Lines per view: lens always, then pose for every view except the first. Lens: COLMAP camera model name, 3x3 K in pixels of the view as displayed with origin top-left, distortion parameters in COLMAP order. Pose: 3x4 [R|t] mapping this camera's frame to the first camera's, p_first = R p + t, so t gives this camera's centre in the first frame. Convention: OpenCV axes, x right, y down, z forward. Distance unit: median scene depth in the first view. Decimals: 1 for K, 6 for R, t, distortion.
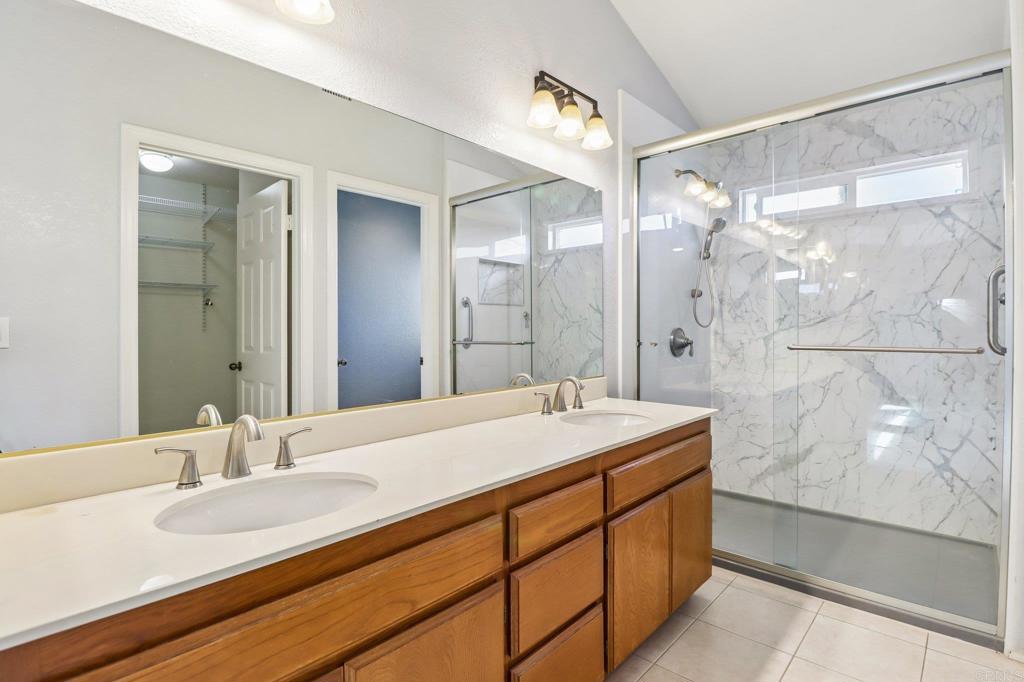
lens RADIAL K [[513.8, 0, 509.3], [0, 513.8, 335.5], [0, 0, 1]] dist [0.001306, 0.000022]
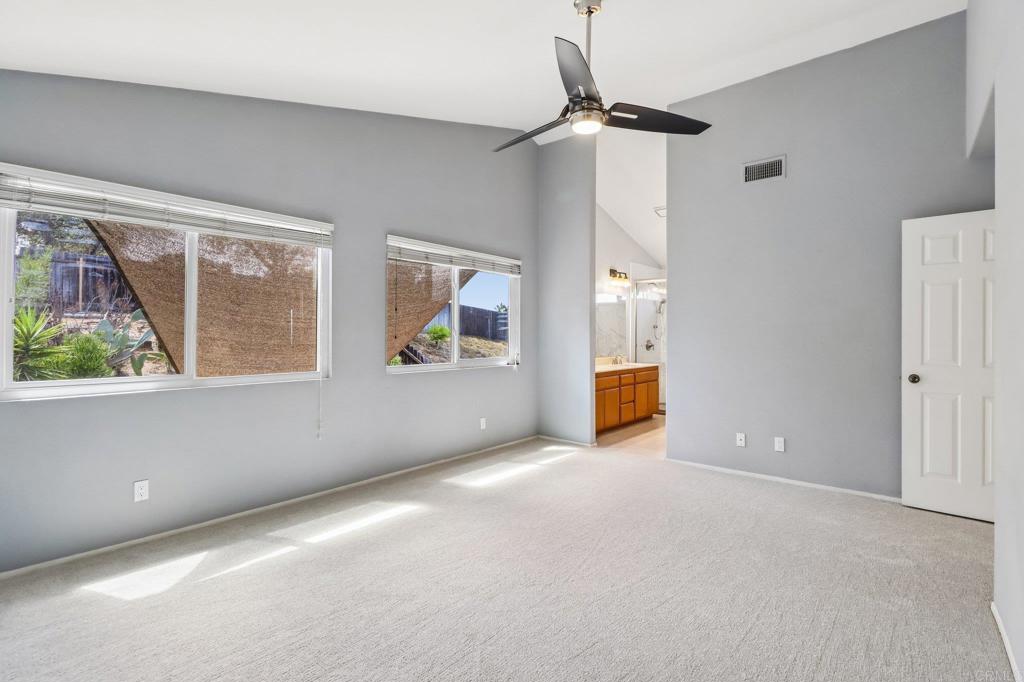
lens RADIAL K [[483.2, 0, 514.2], [0, 483.2, 339.9], [0, 0, 1]] dist [-0.003415, -0.000599]
pose [[0.998442, 0.004355, 0.055630, -0.638231], [-0.004089, 0.999980, -0.004903, 0.001430], [-0.055650, 0.004668, 0.998439, -1.837164]]
